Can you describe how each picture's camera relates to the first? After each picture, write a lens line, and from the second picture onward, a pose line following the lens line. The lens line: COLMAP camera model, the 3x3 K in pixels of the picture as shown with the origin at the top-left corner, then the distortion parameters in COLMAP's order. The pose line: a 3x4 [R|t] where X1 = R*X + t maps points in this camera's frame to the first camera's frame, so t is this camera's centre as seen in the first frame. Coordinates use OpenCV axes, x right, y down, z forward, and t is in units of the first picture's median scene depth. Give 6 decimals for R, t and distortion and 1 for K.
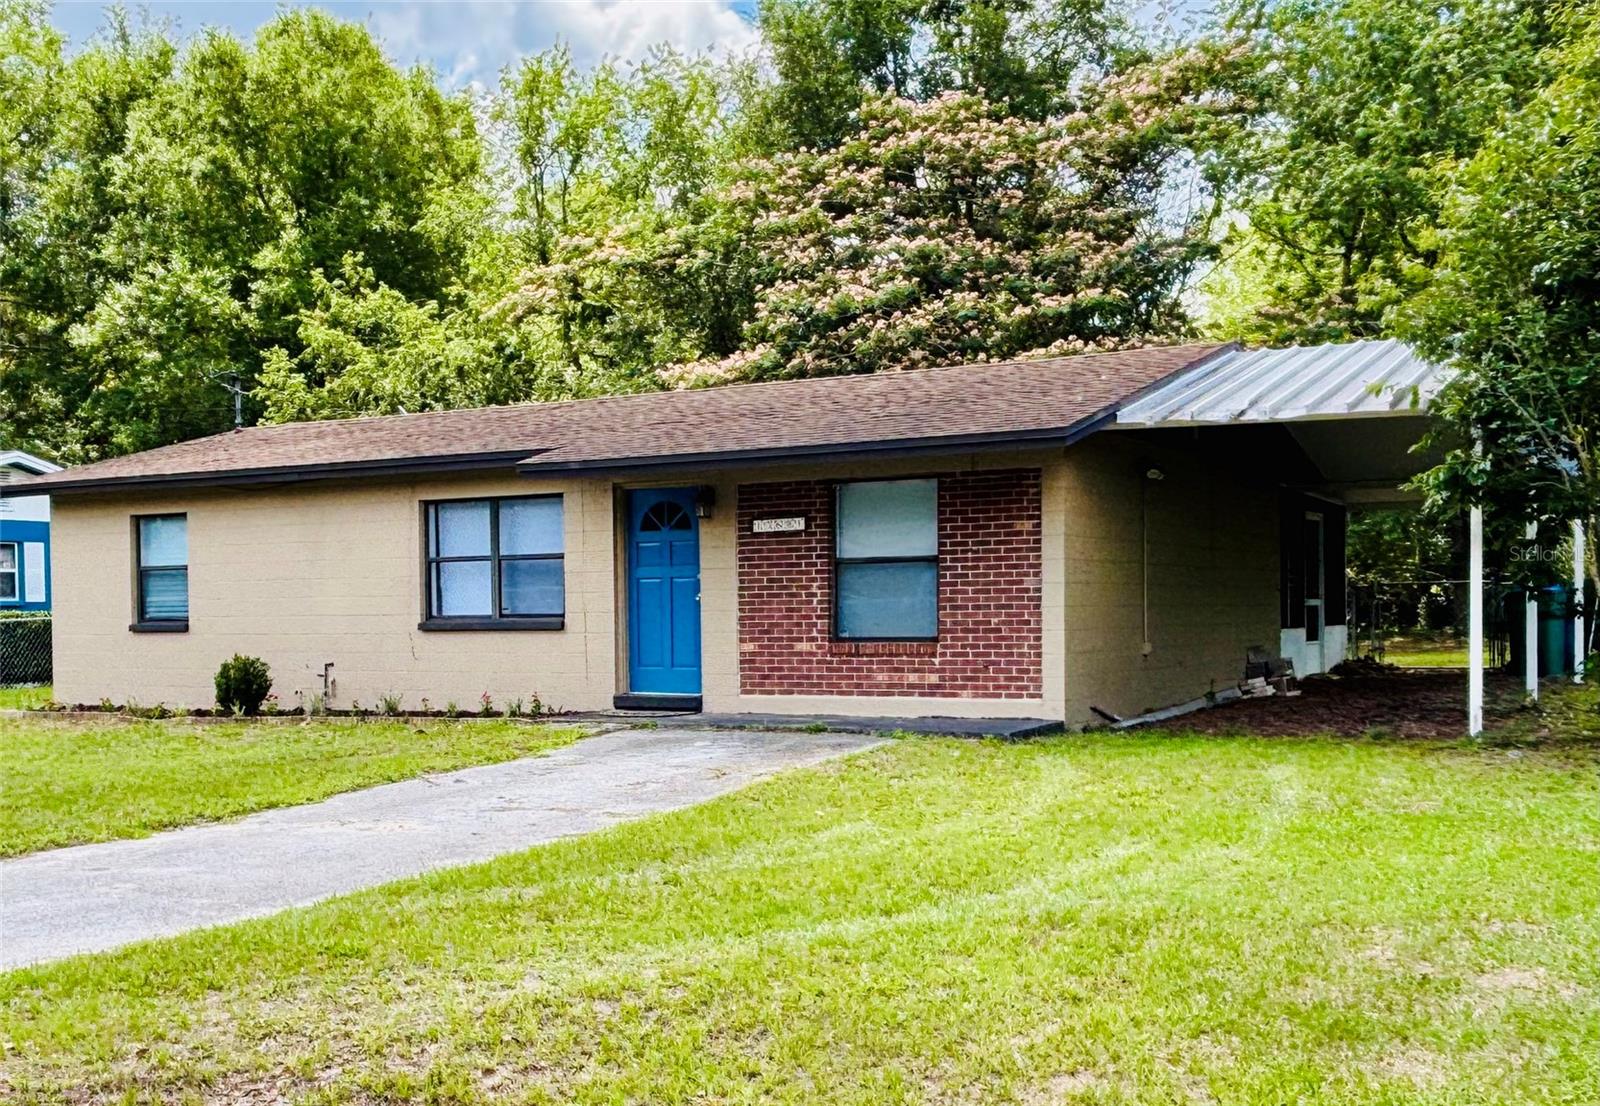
lens RADIAL K [[1769.6, 0, 720.6], [0, 1769.6, 647.3], [0, 0, 1]] dist [0.033635, 0.000000]
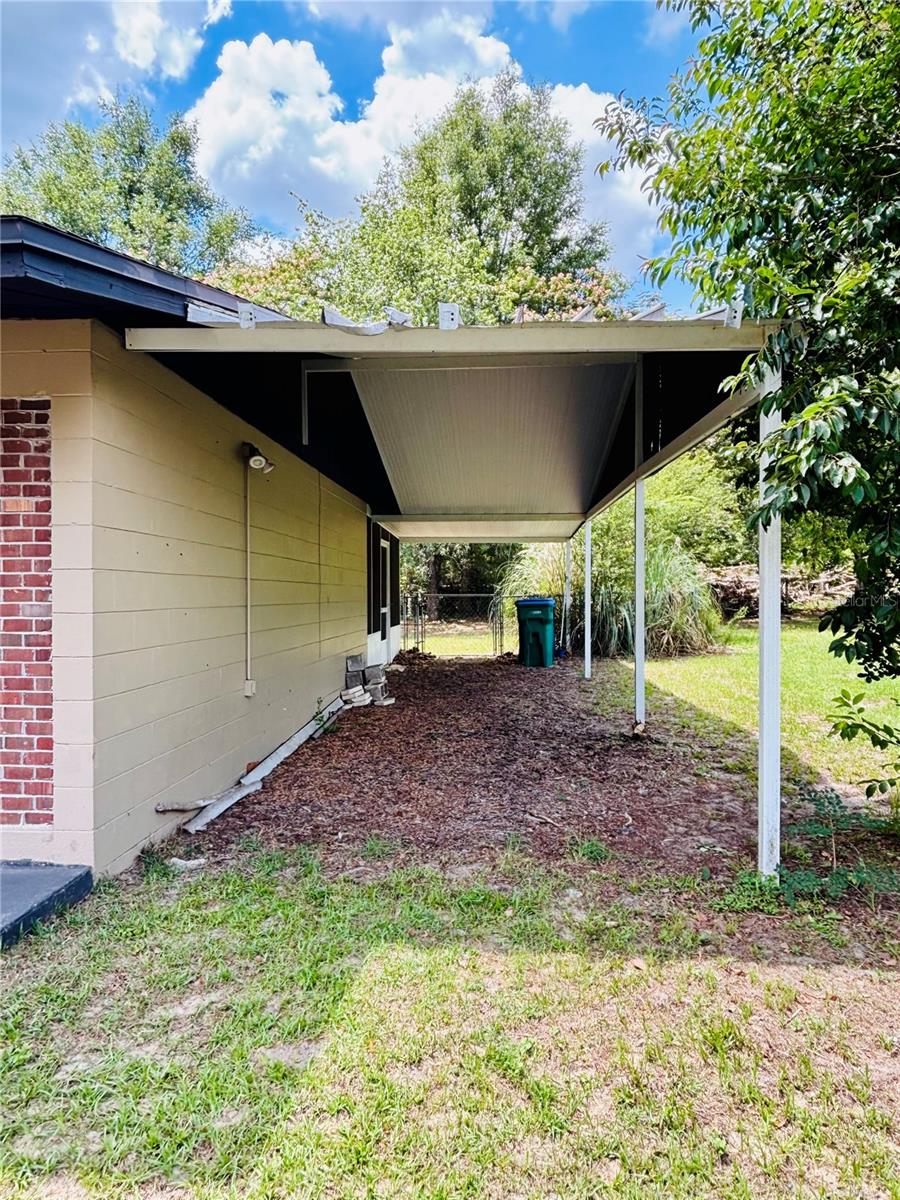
lens RADIAL K [[768.4, 0, 450.6], [0, 768.4, 603.8], [0, 0, 1]] dist [0.007515, -0.007365]
pose [[0.886348, 0.003078, 0.463010, 0.168220], [0.001779, 0.999948, -0.010053, -0.033955], [-0.463017, 0.009734, 0.886296, 0.684529]]
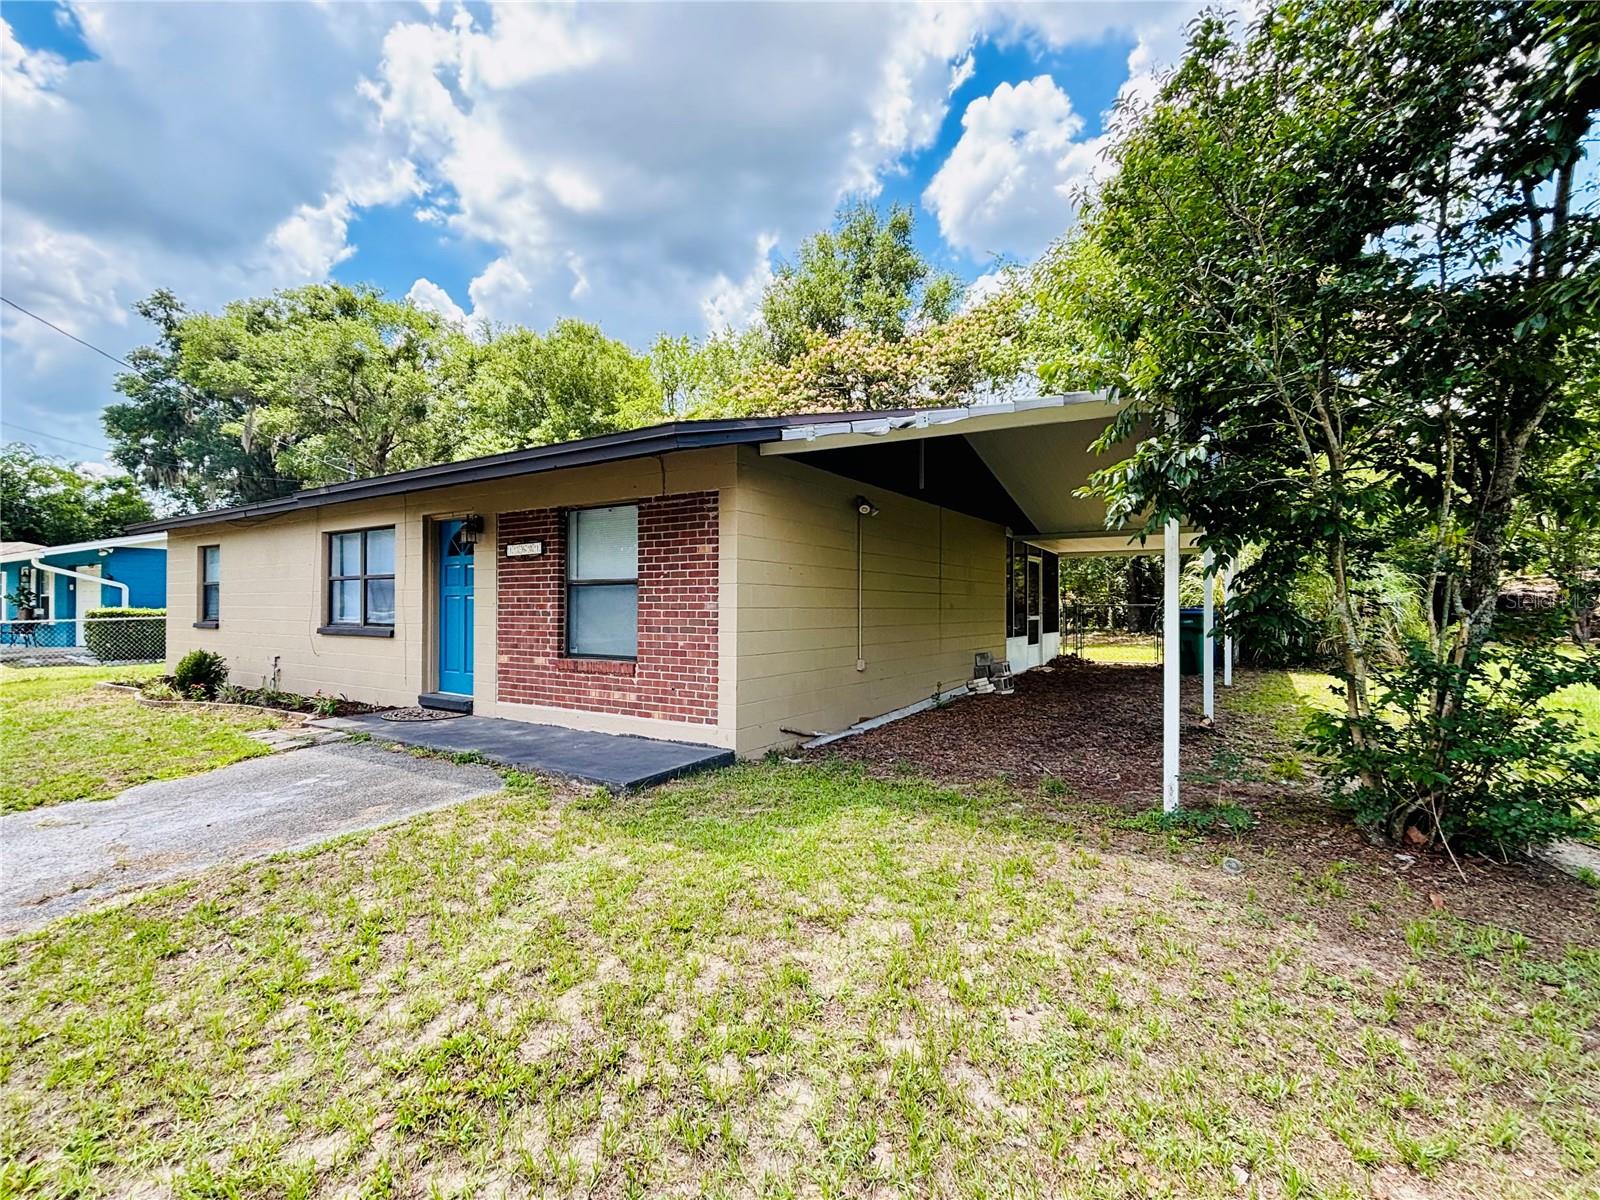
lens RADIAL K [[728.8, 0, 806.1], [0, 728.8, 603.7], [0, 0, 1]] dist [0.001128, -0.000390]
pose [[0.999696, 0.014236, -0.020134, 0.221858], [-0.014727, 0.999592, -0.024461, -0.027306], [0.019777, 0.024750, 0.999498, 0.556544]]
